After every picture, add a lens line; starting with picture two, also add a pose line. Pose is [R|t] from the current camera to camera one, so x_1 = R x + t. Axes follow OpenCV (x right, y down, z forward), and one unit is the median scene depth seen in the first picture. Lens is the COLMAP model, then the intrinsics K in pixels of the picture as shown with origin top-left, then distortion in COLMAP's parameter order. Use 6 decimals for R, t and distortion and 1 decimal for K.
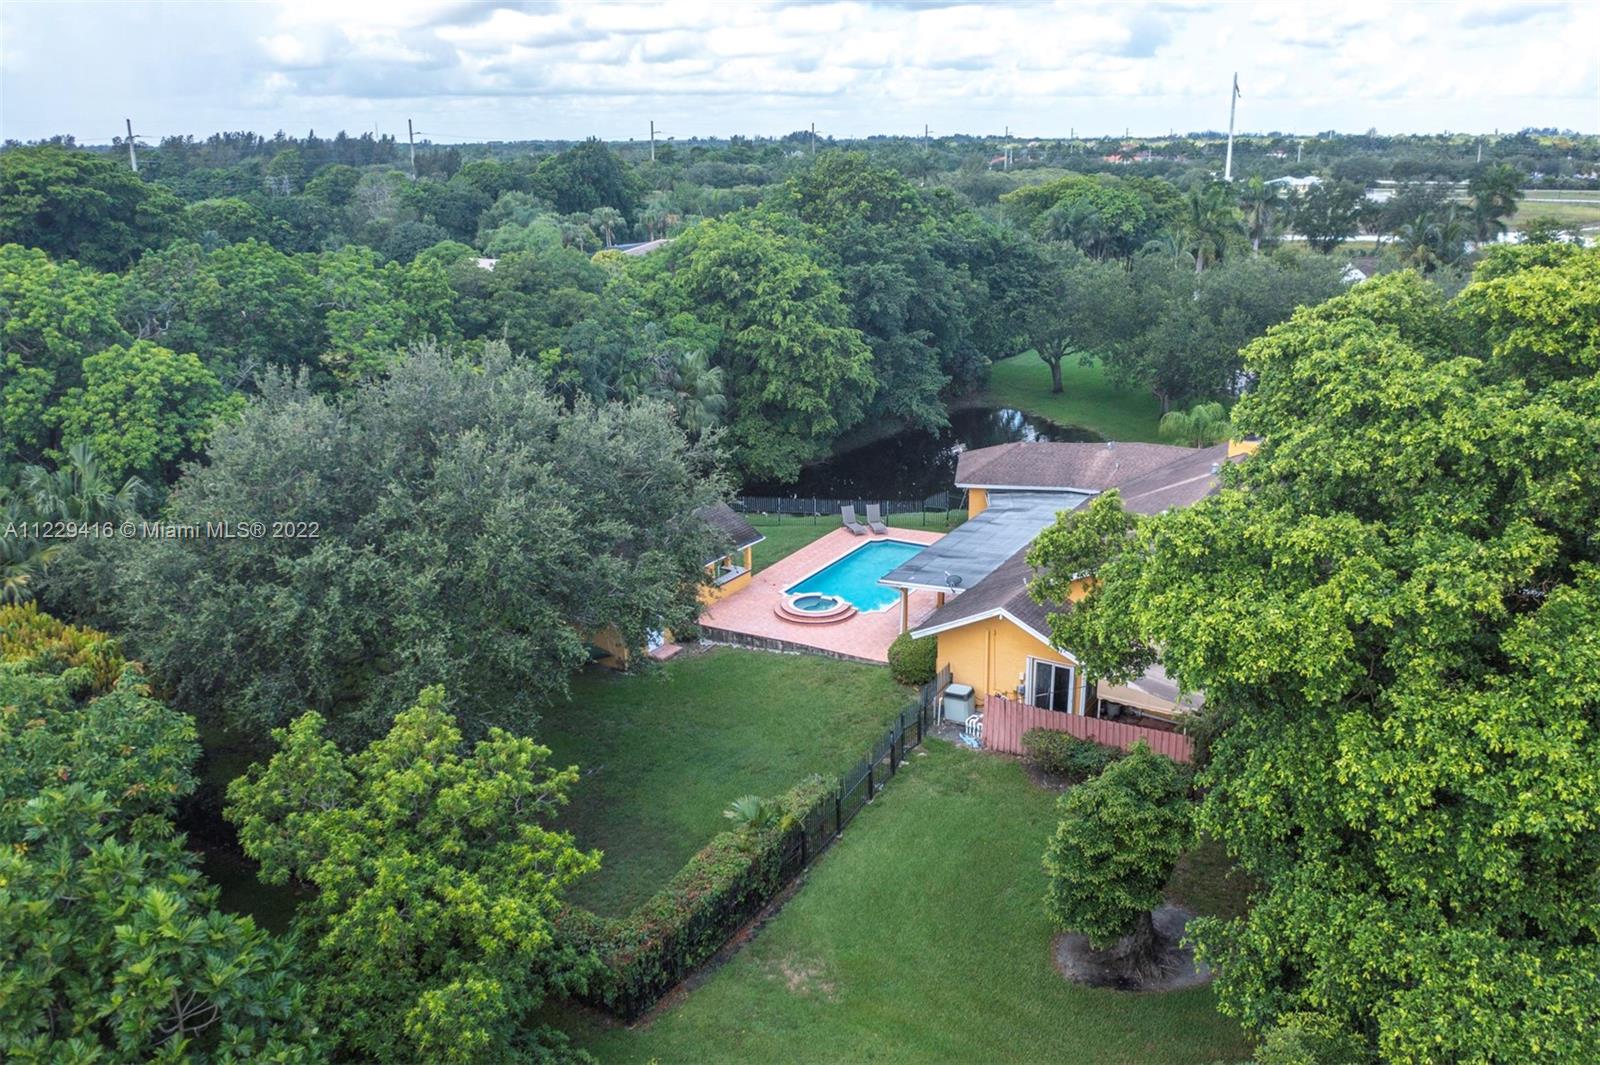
lens RADIAL K [[1264.7, 0, 800.0], [0, 1264.7, 532.5], [0, 0, 1]] dist [-0.010743, 0.007037]
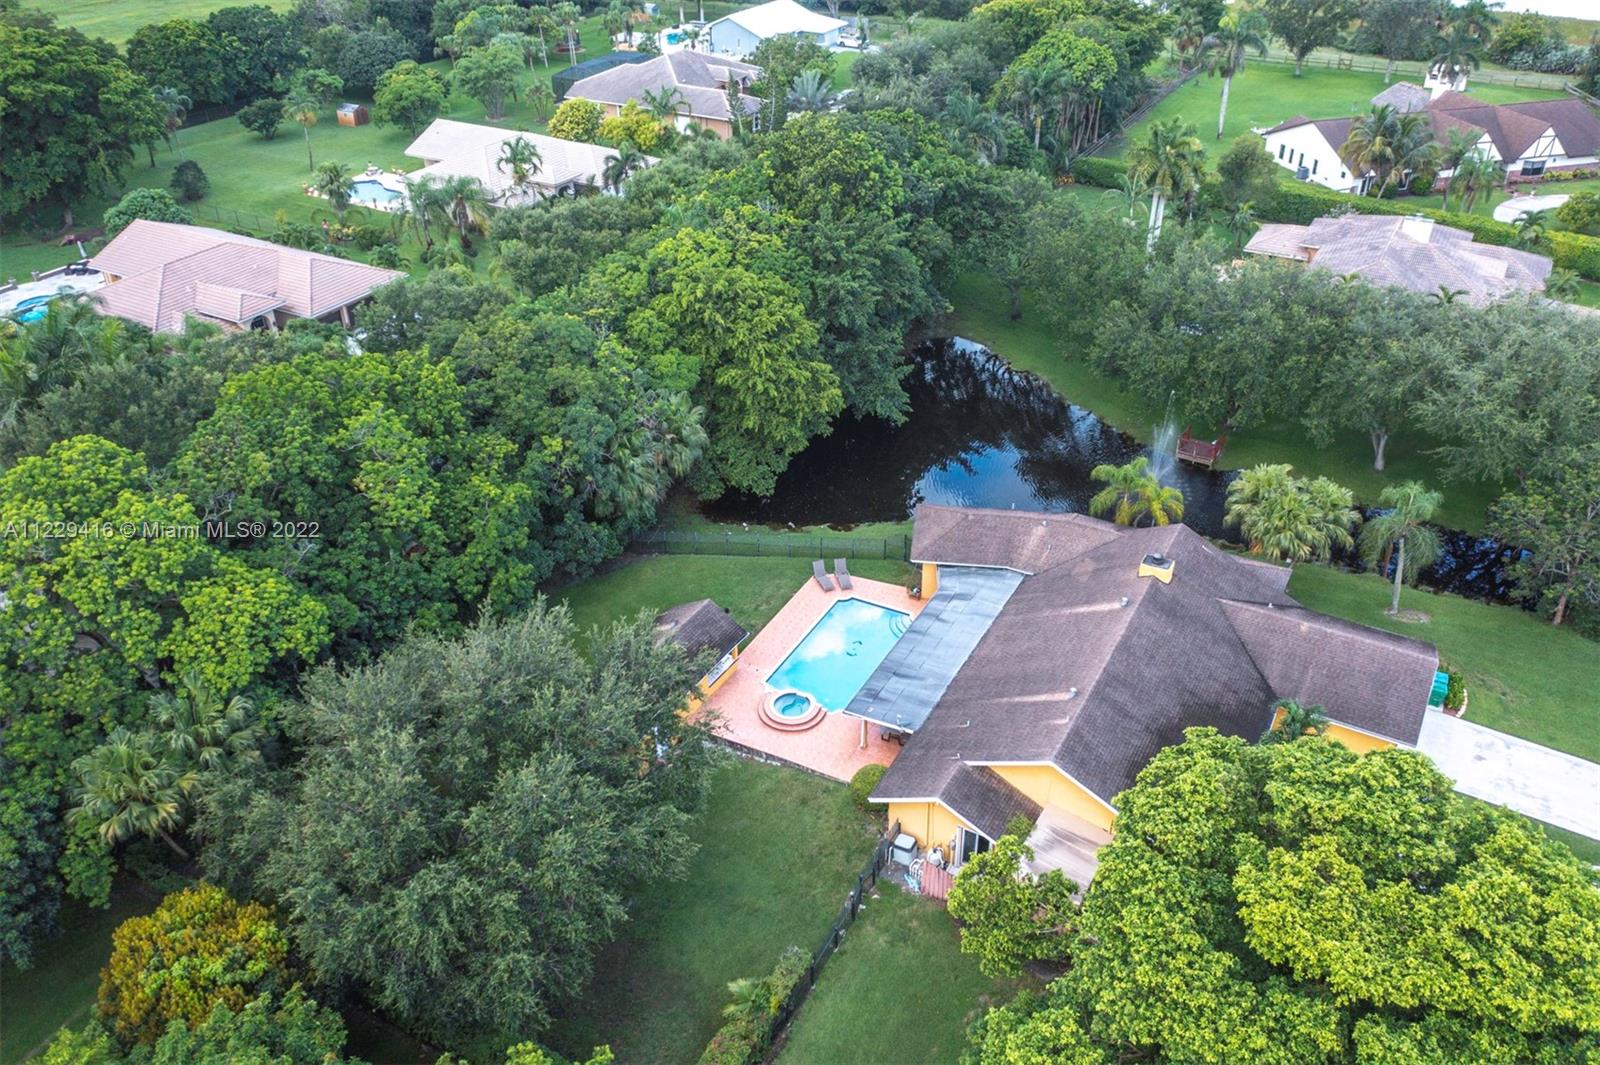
lens RADIAL K [[1264.7, 0, 800.0], [0, 1264.7, 532.5], [0, 0, 1]] dist [-0.010743, 0.007037]
pose [[0.999699, -0.013666, 0.020364, -0.002809], [0.007973, 0.966350, 0.257109, -0.432352], [-0.023192, -0.256869, 0.966168, -0.136240]]
